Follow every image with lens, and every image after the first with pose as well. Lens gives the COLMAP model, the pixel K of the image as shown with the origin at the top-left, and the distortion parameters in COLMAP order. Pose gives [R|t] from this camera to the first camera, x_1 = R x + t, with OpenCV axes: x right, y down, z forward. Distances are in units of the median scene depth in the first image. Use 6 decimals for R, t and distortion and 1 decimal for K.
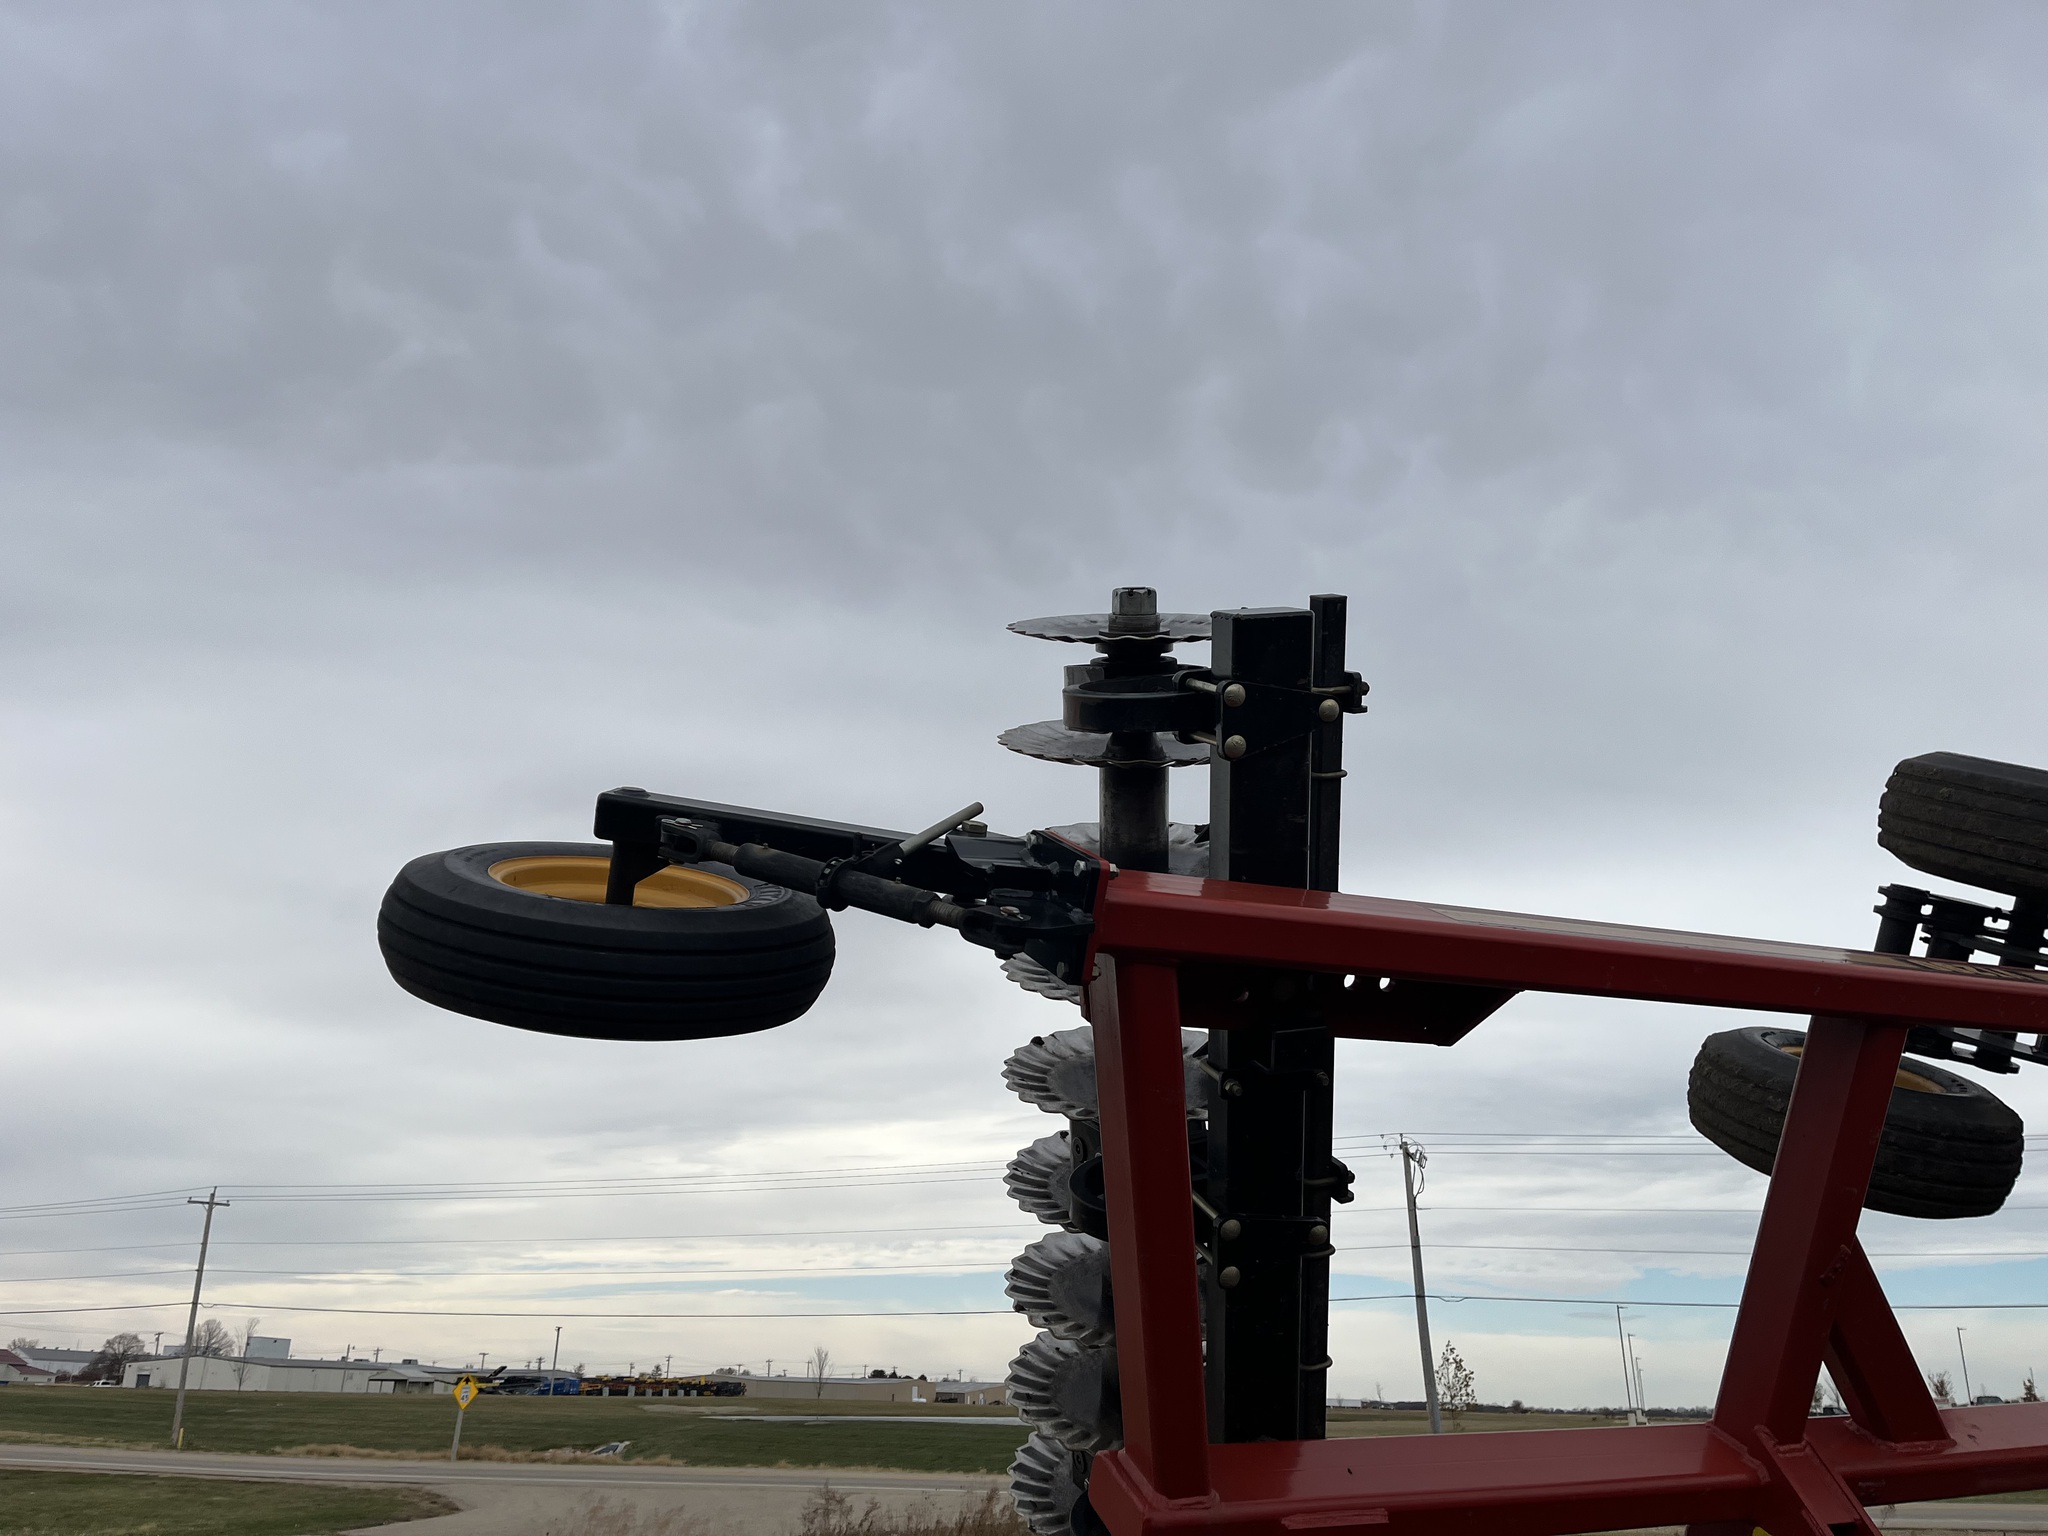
lens RADIAL K [[1563.0, 0, 1012.0], [0, 1563.0, 775.9], [0, 0, 1]] dist [0.085238, -0.133863]
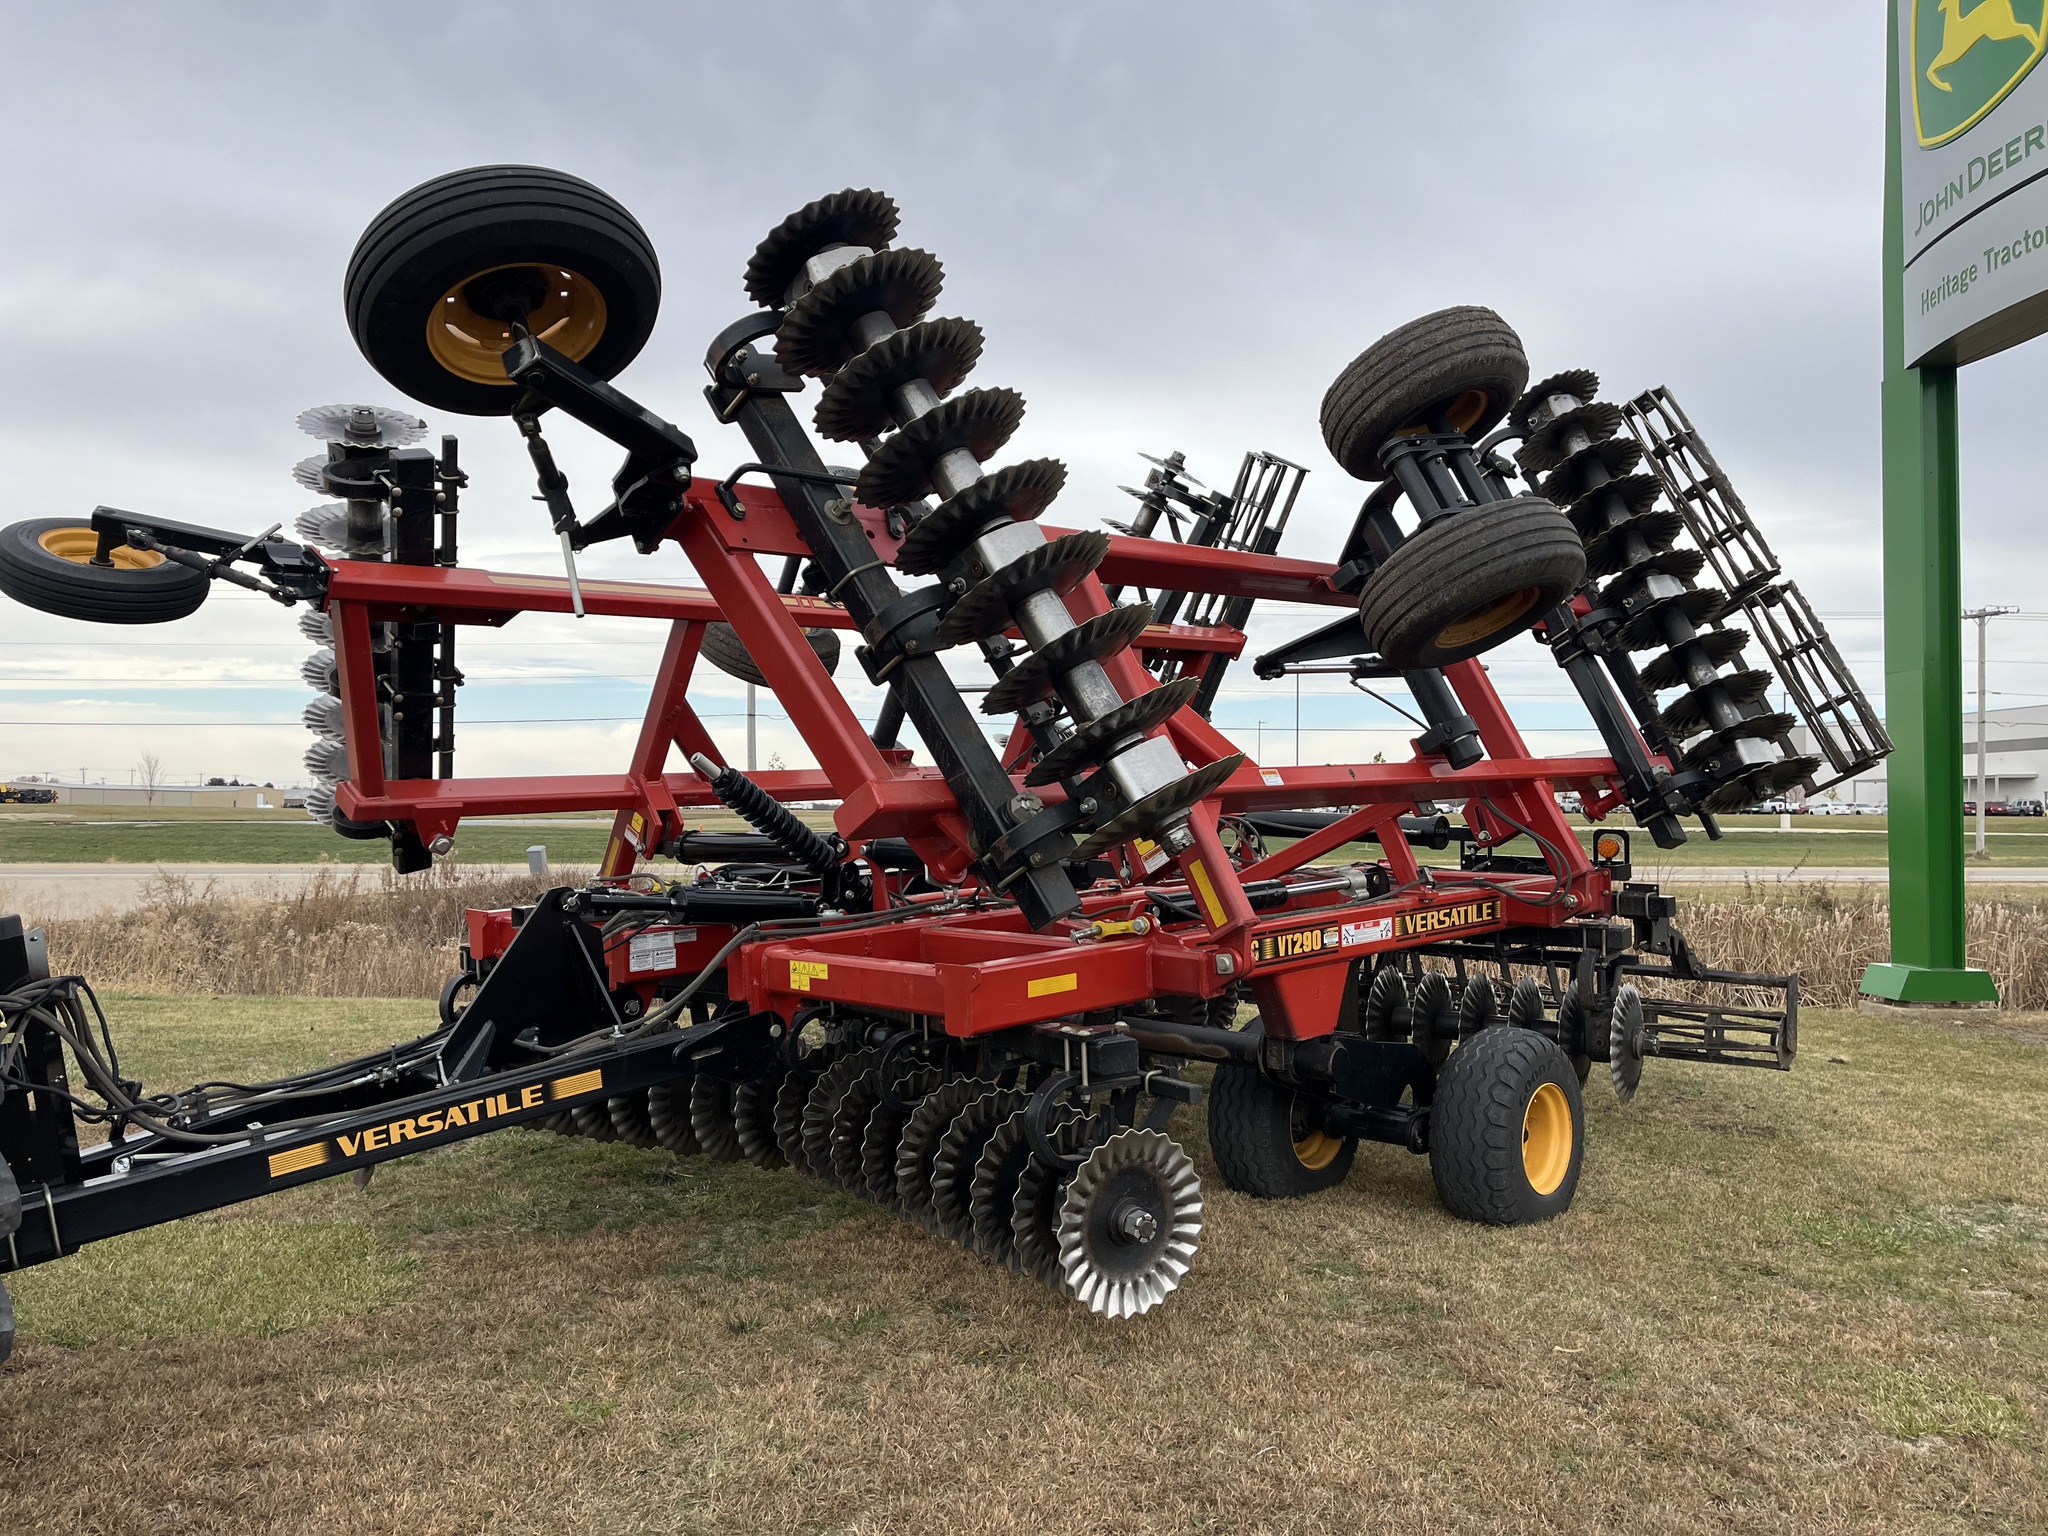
lens RADIAL K [[1573.2, 0, 1015.6], [0, 1573.2, 738.4], [0, 0, 1]] dist [0.046920, -0.002090]
pose [[0.926391, 0.005878, 0.376517, 0.090934], [-0.129628, 0.943745, 0.304208, -0.480132], [-0.353548, -0.330623, 0.875039, -1.381147]]
